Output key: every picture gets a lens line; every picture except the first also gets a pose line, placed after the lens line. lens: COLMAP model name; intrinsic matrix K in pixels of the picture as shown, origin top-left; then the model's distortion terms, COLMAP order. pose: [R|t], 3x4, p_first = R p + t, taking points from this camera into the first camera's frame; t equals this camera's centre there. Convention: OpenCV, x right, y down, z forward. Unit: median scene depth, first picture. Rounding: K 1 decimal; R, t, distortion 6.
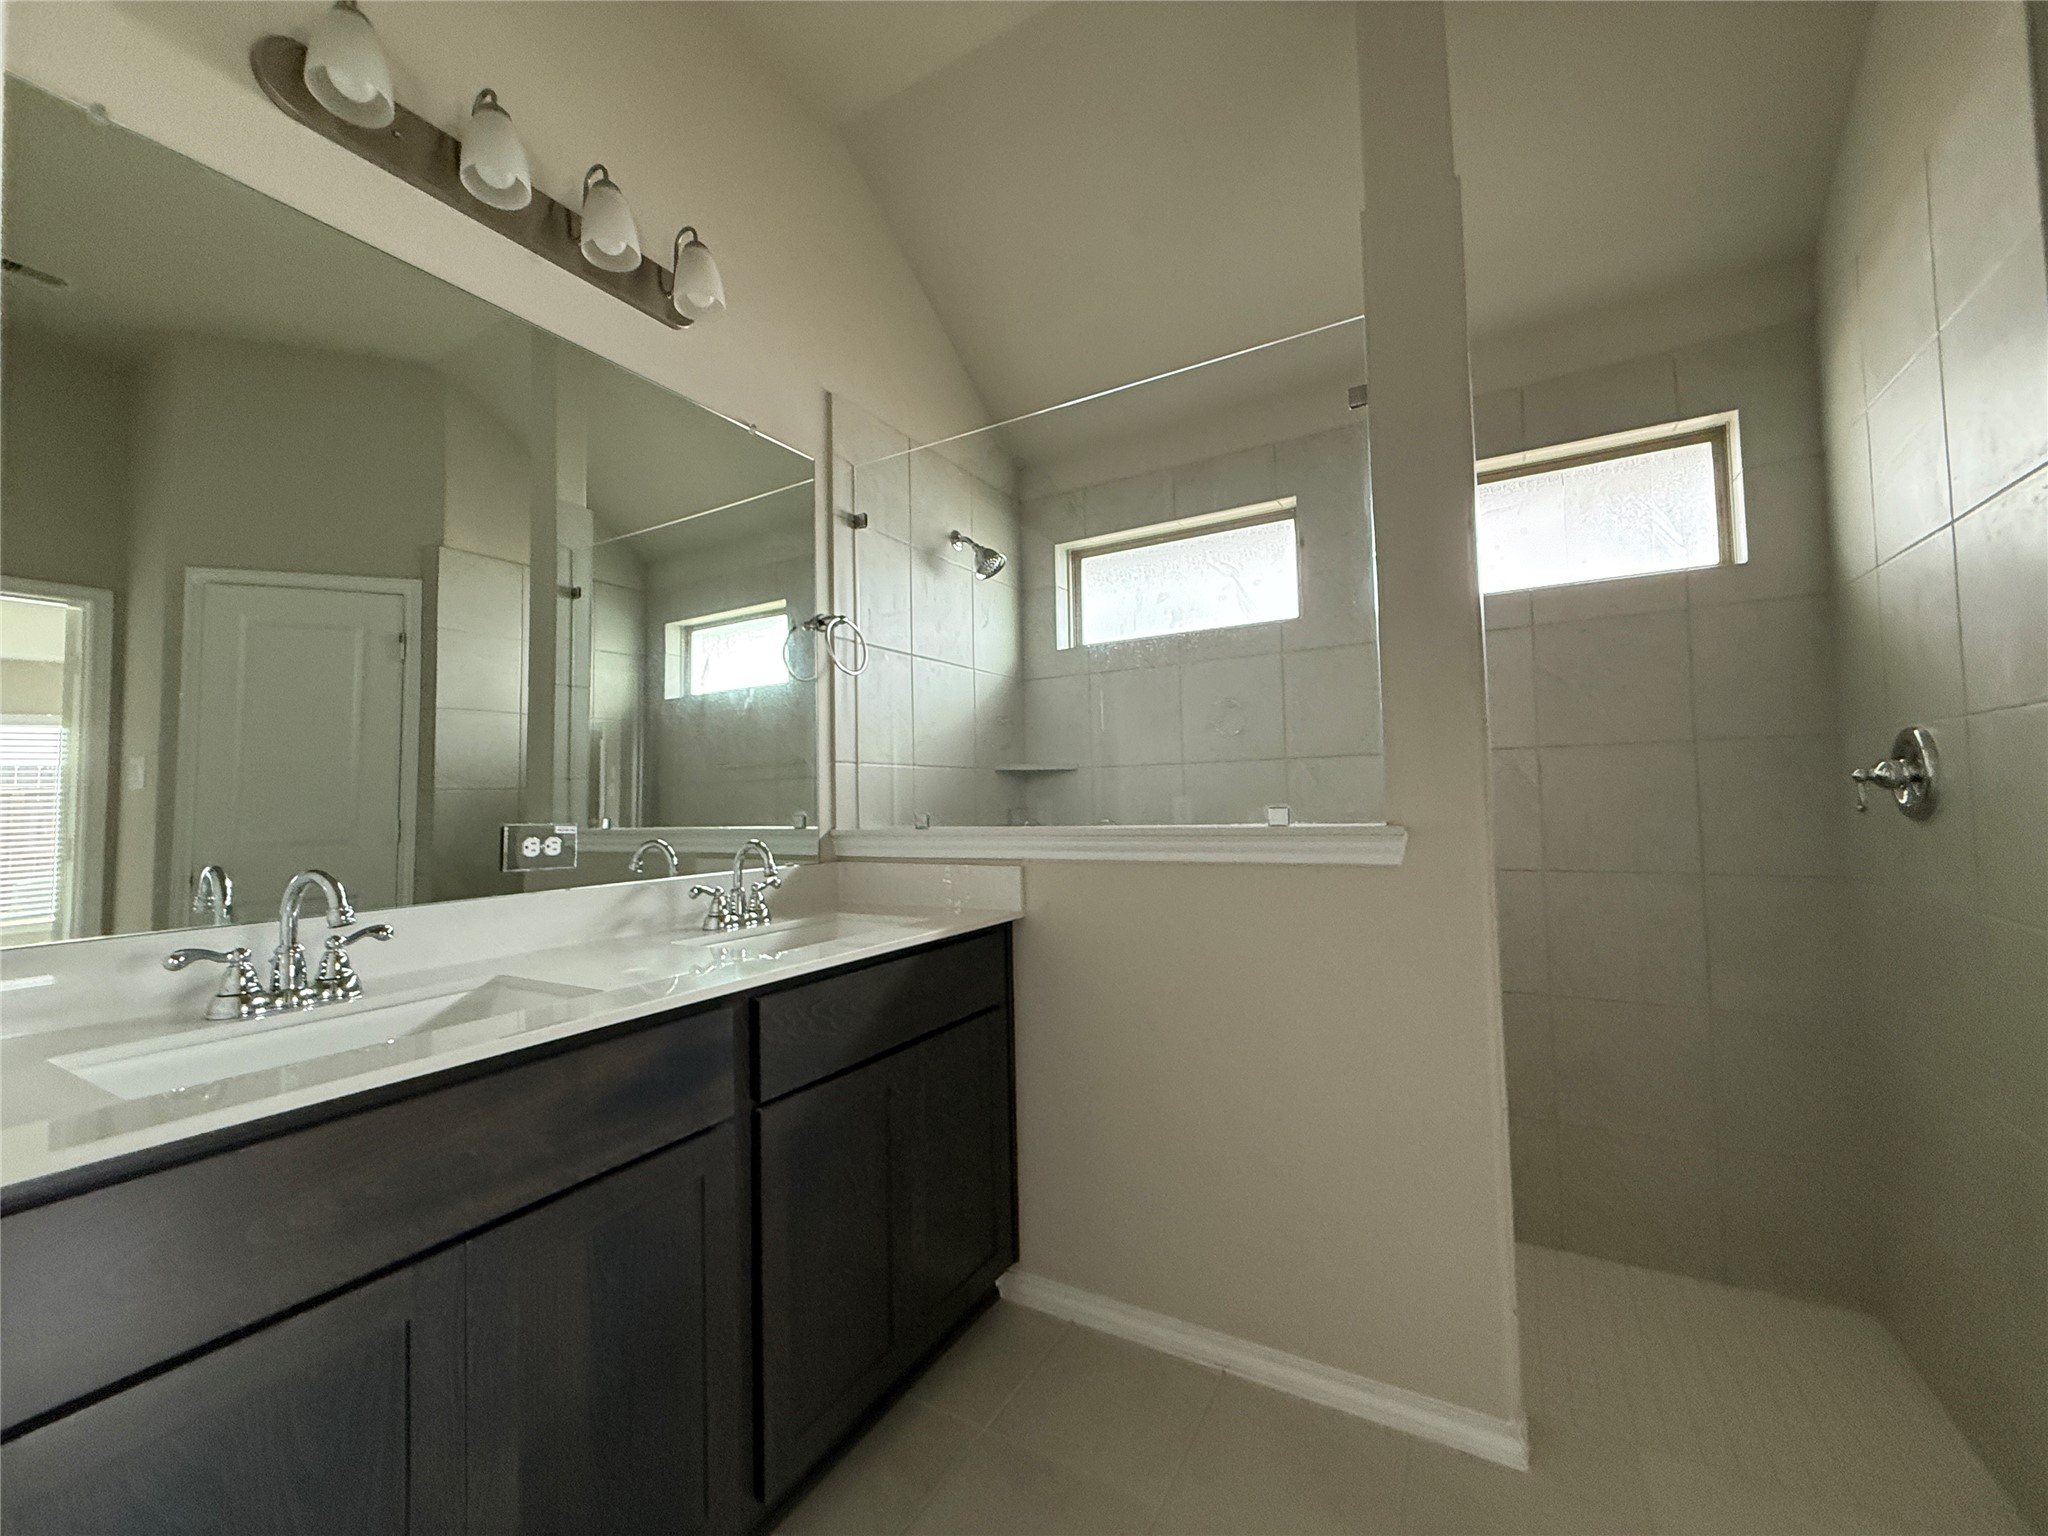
lens RADIAL K [[824.4, 0, 1024.0], [0, 824.4, 768.0], [0, 0, 1]] dist [0.000304, -0.000001]
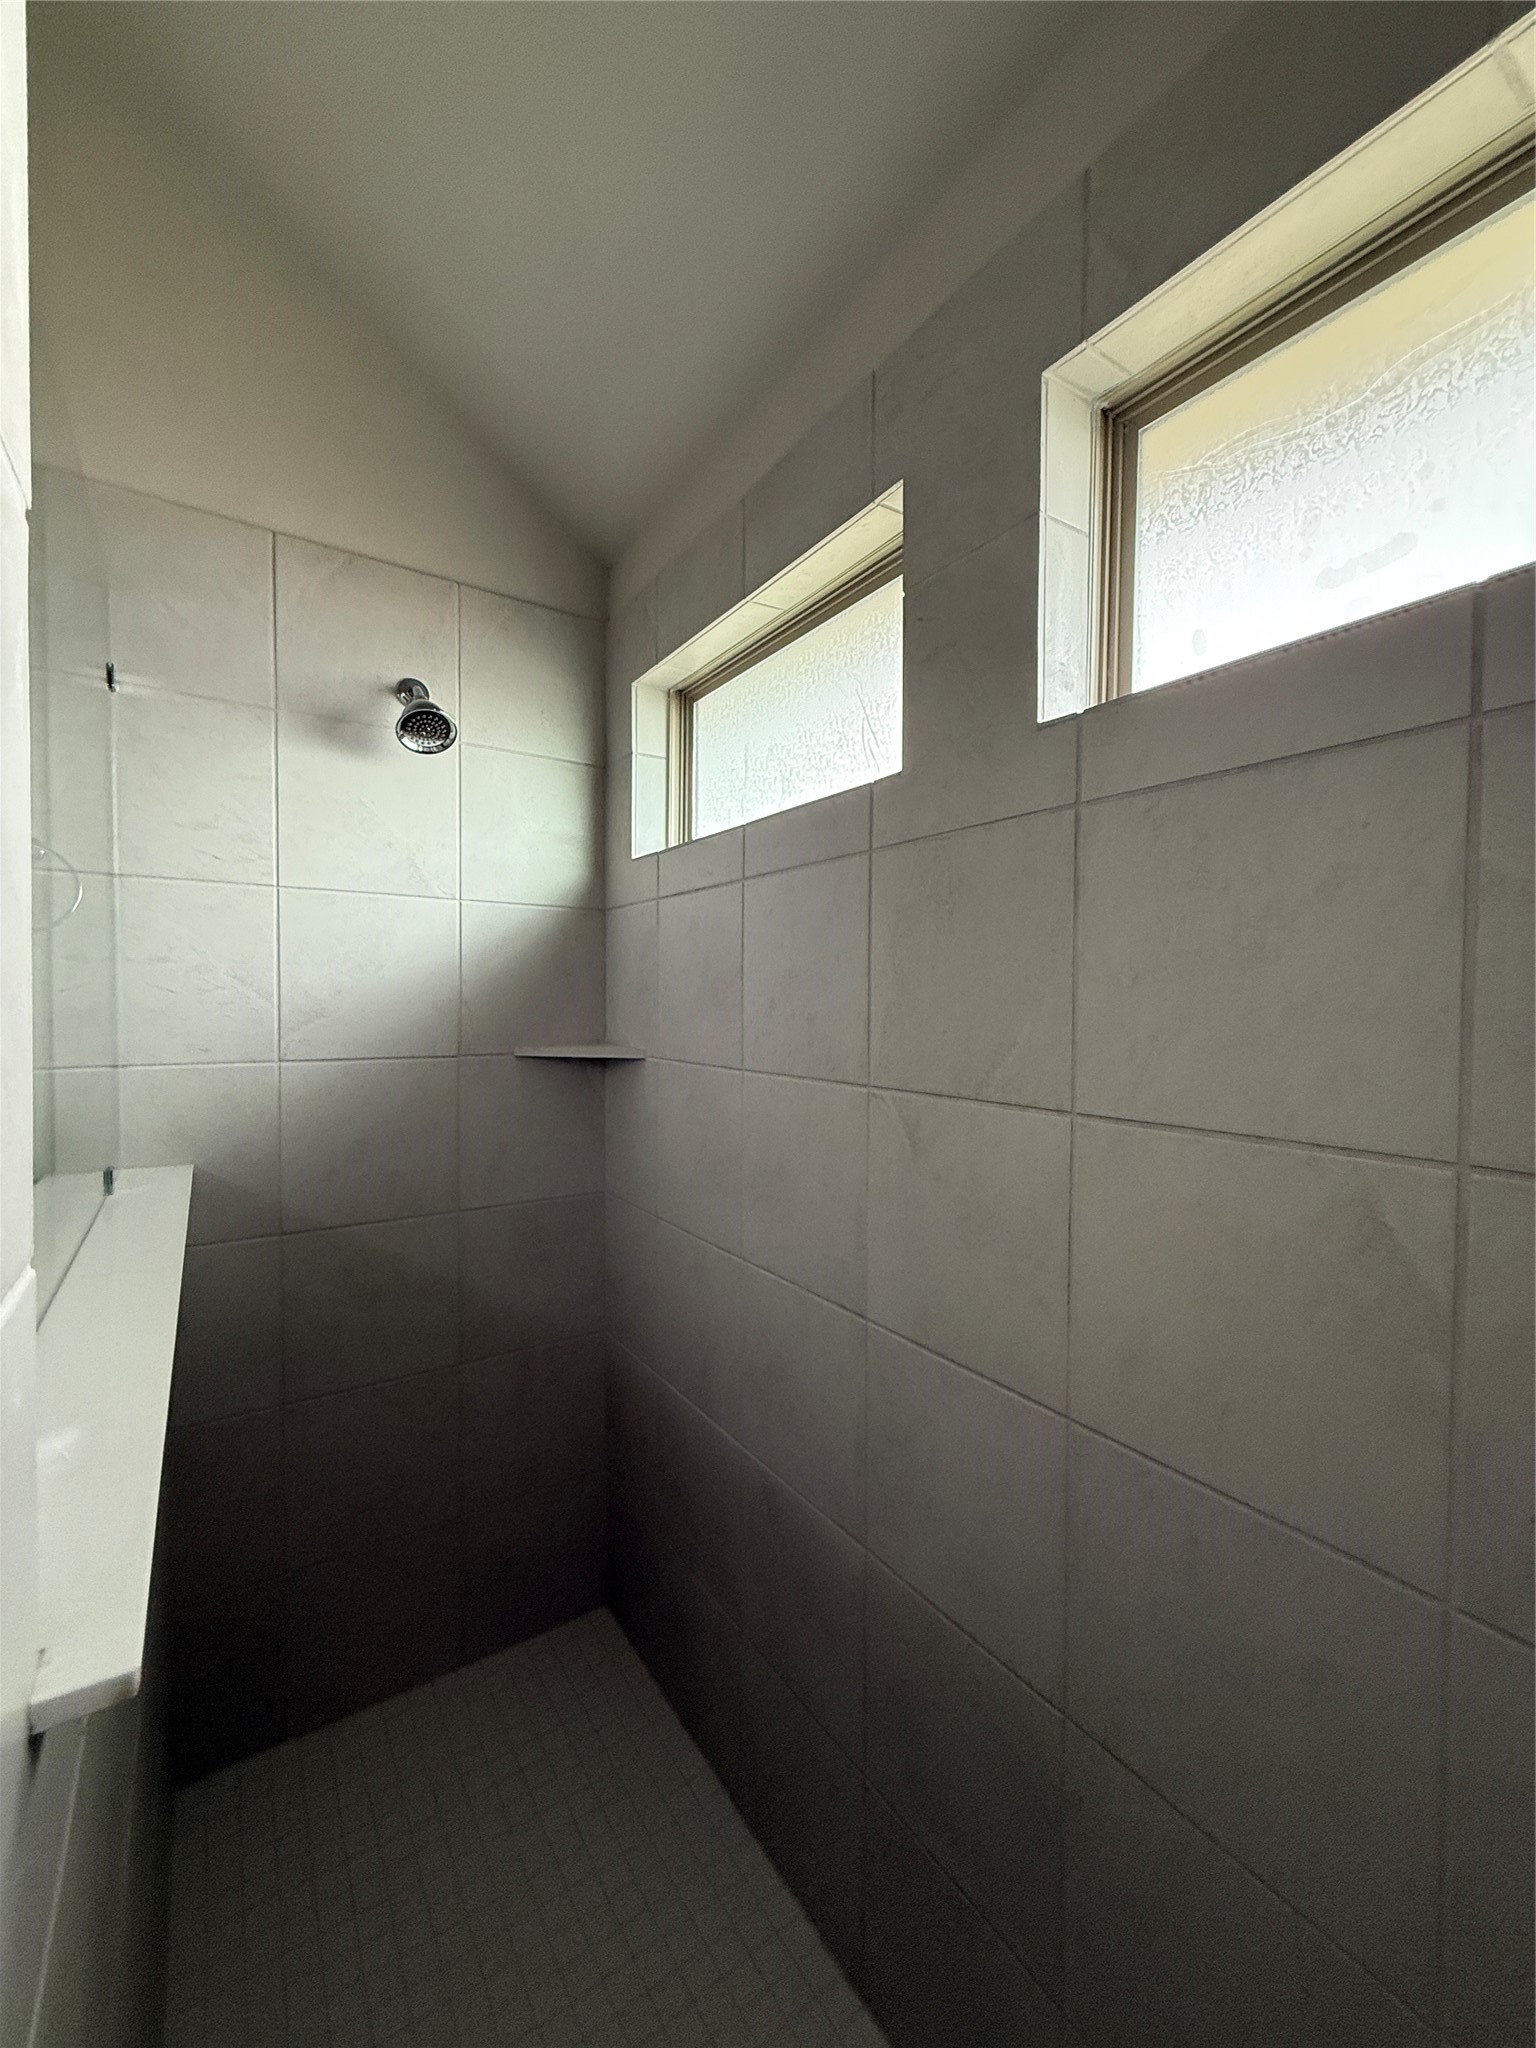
lens RADIAL K [[824.4, 0, 768.0], [0, 824.4, 1024.0], [0, 0, 1]] dist [0.000304, -0.000001]
pose [[0.903908, 0.039227, -0.425924, 0.431319], [-0.003372, 0.996408, 0.084613, -0.079210], [0.427713, -0.075046, 0.900794, 0.525869]]
